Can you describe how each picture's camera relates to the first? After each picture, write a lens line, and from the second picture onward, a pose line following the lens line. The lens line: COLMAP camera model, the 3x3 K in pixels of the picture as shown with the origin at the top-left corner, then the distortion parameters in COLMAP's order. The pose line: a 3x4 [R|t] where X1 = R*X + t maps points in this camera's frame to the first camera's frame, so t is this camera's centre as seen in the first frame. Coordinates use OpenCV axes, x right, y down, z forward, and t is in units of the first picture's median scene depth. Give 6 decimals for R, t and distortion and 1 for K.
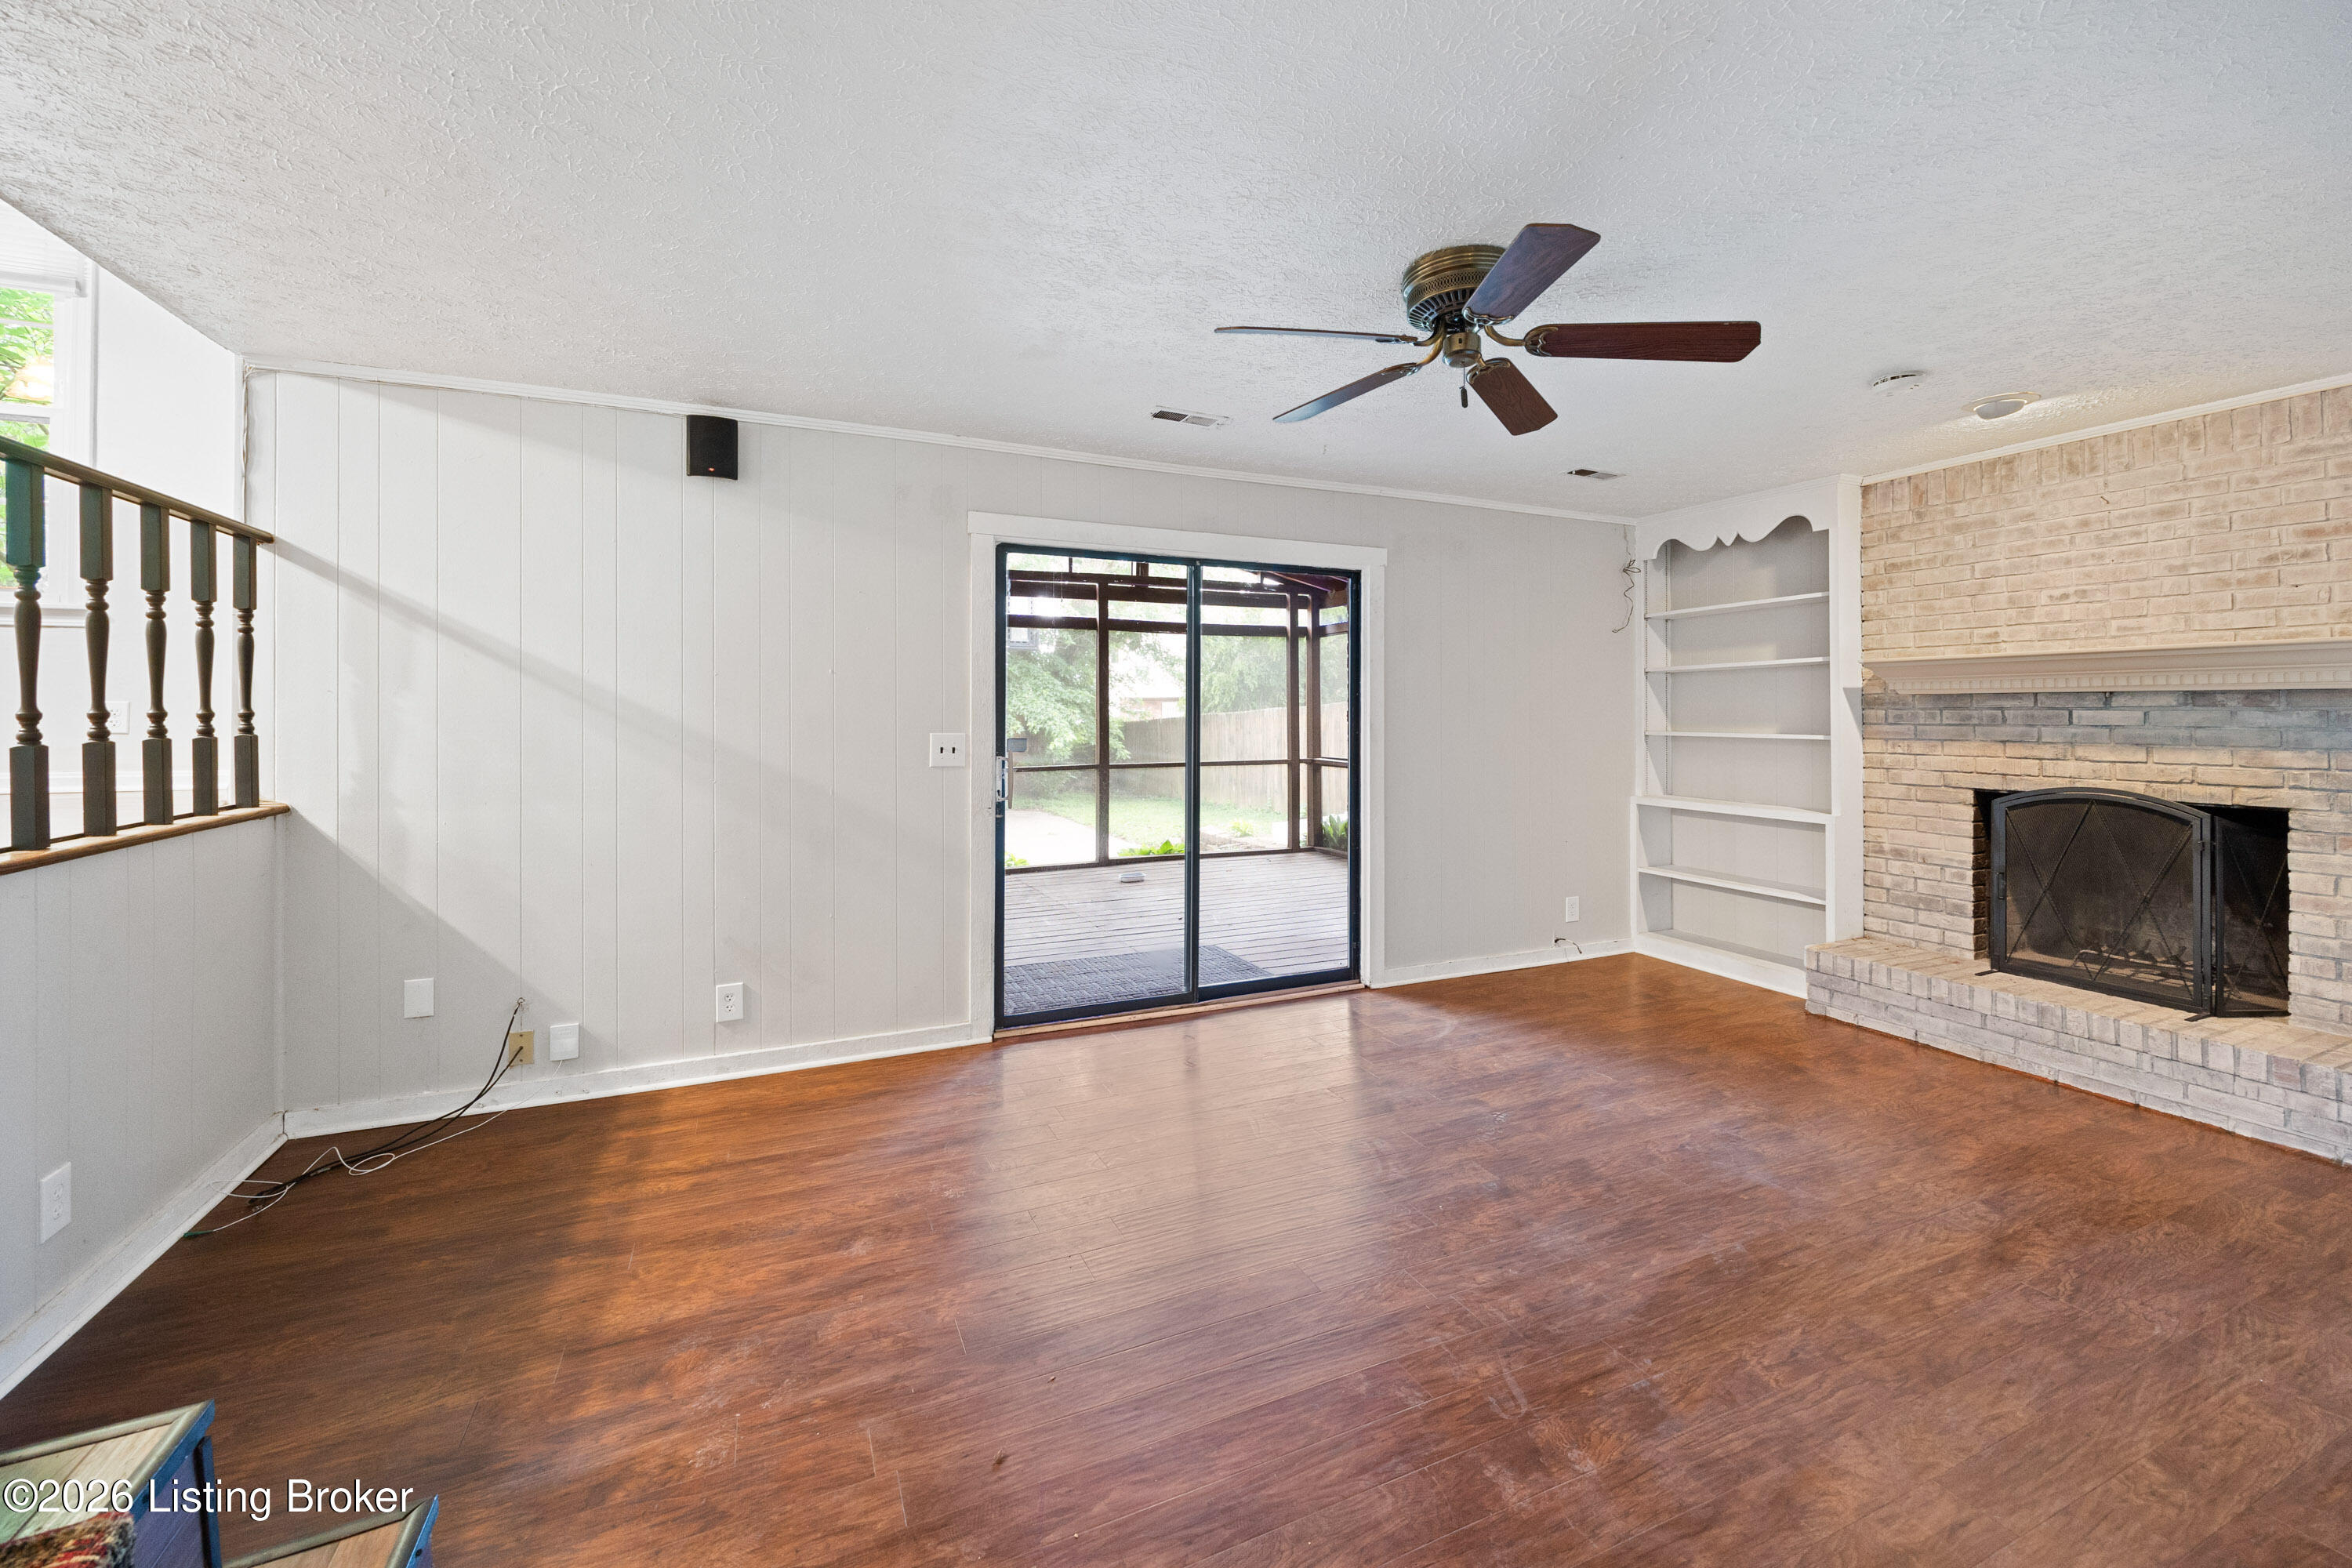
lens RADIAL K [[960.6, 0, 1177.4], [0, 960.6, 710.5], [0, 0, 1]] dist [-0.008972, 0.000341]
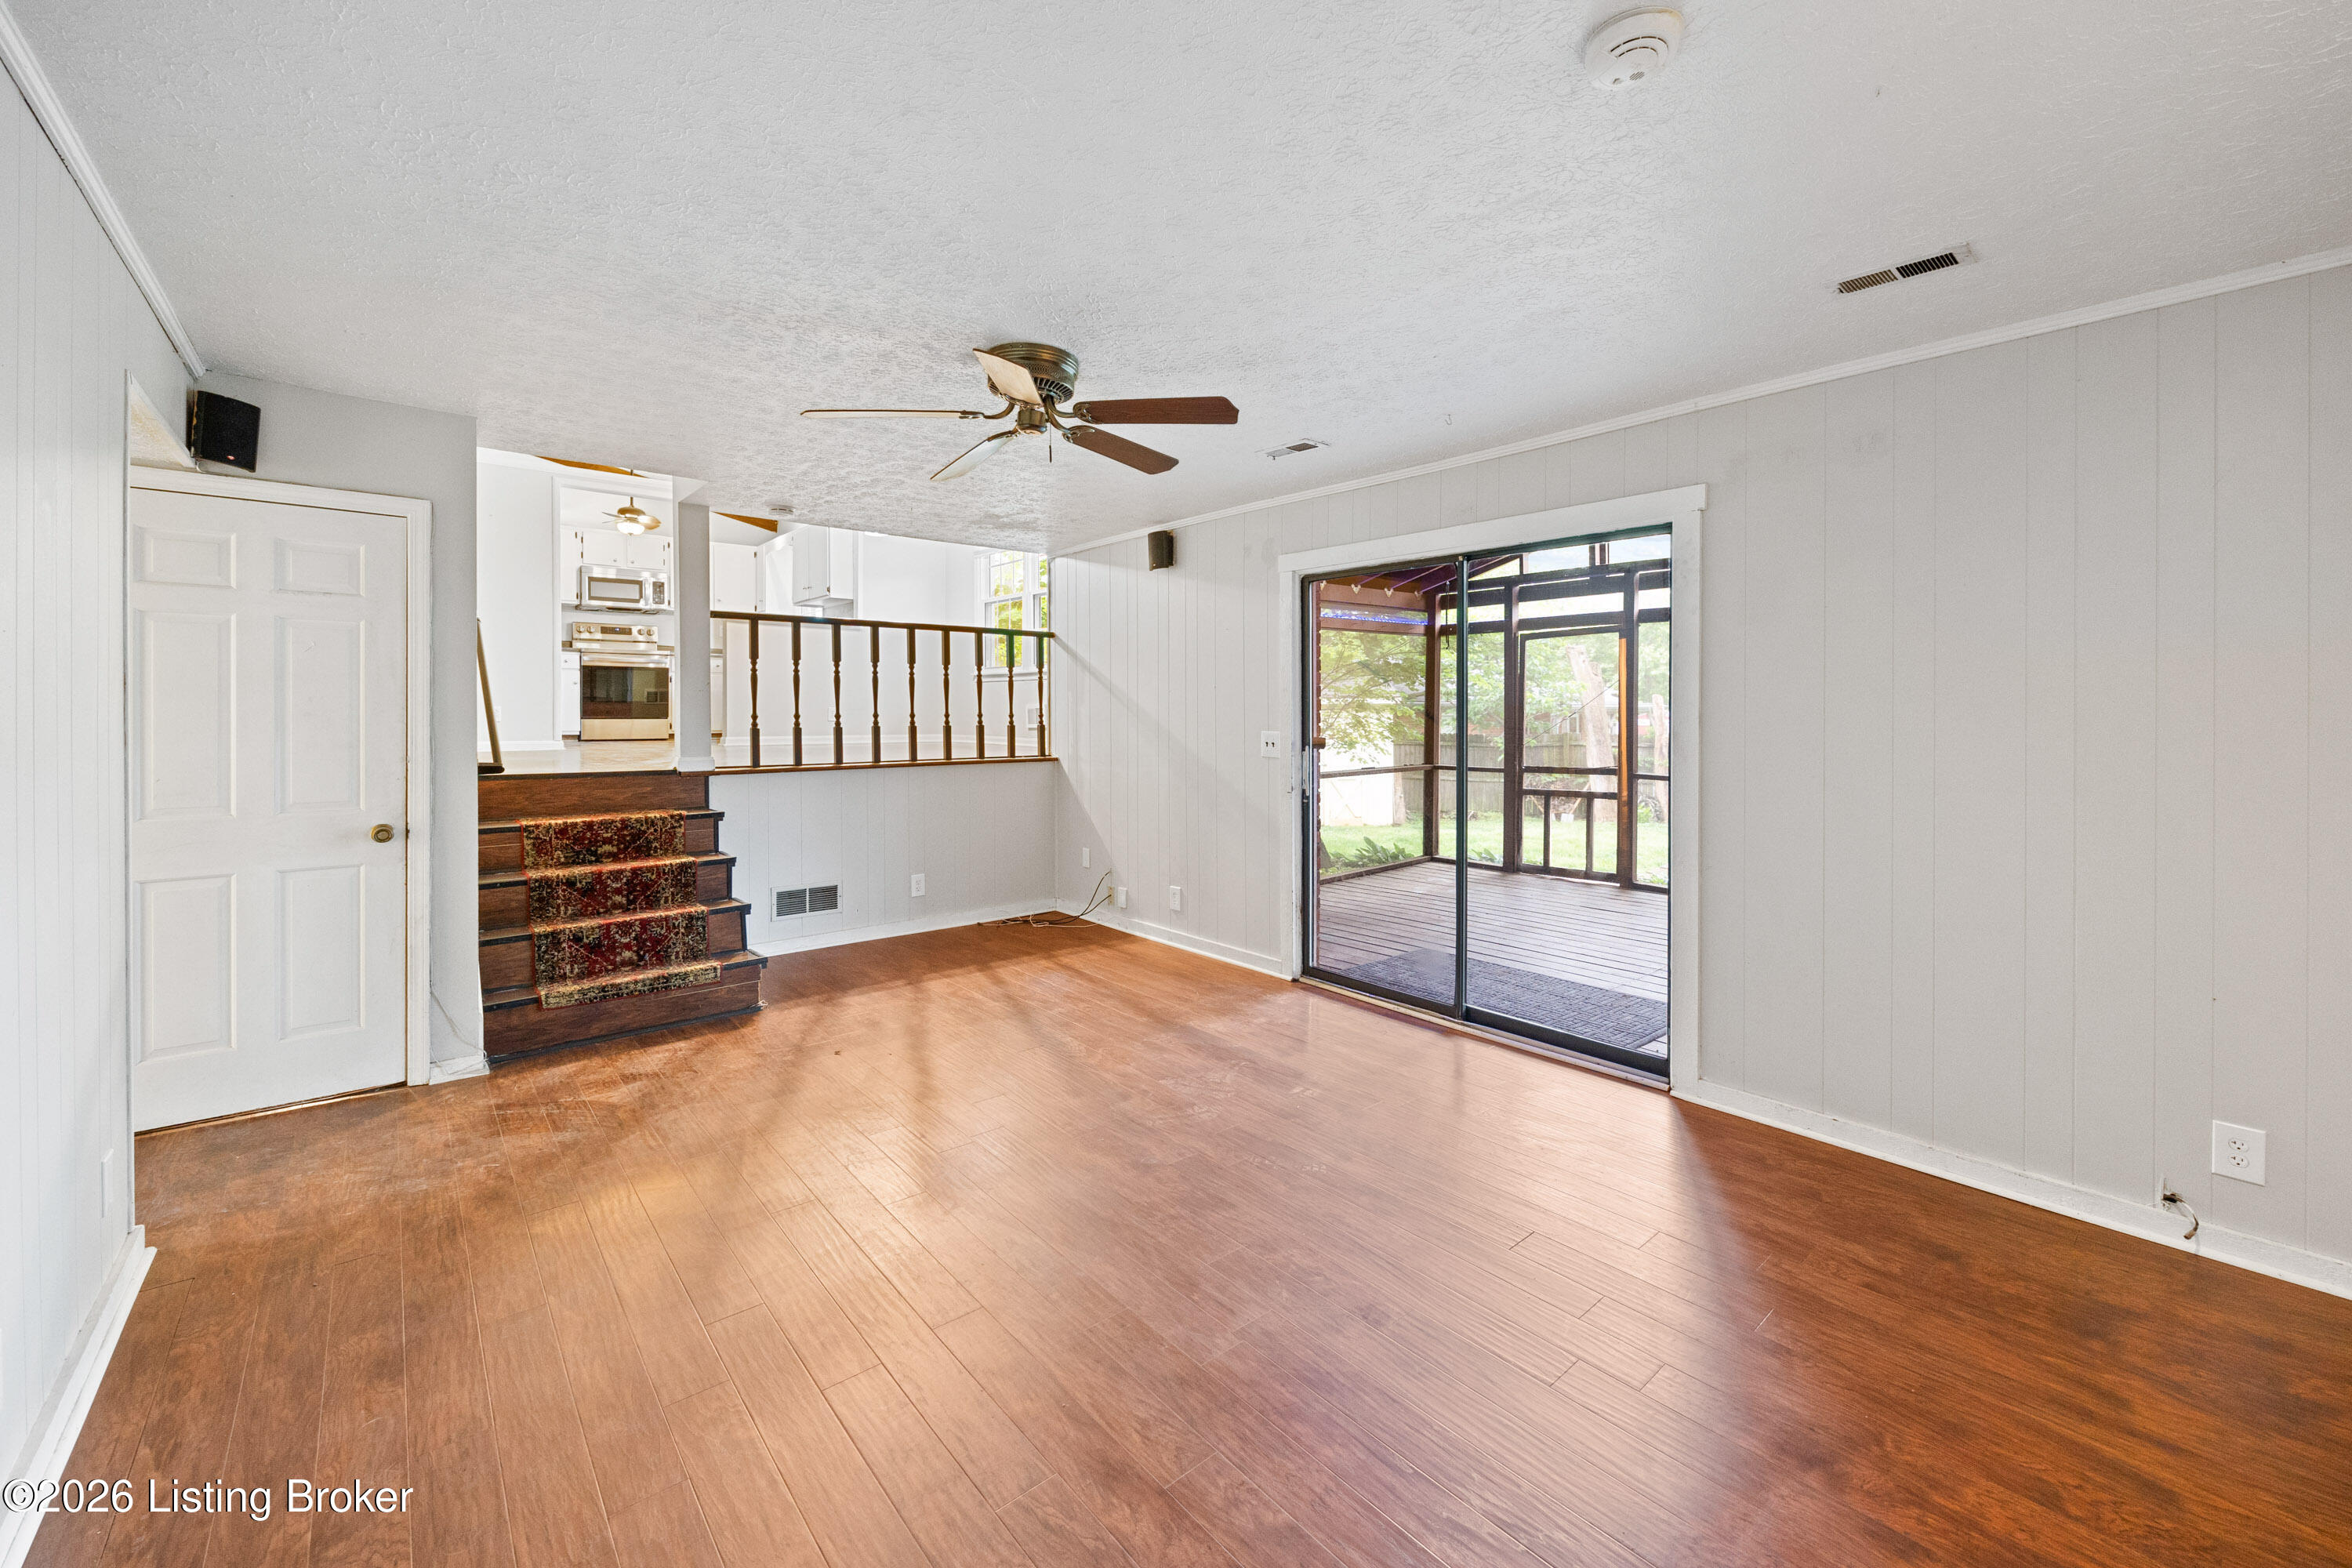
lens RADIAL K [[960.6, 0, 1177.4], [0, 960.6, 710.5], [0, 0, 1]] dist [-0.008972, 0.000341]
pose [[0.273355, 0.001175, -0.961912, 1.129453], [-0.001217, 0.999999, 0.000875, -0.007864], [0.961912, 0.000931, 0.273356, 0.605488]]
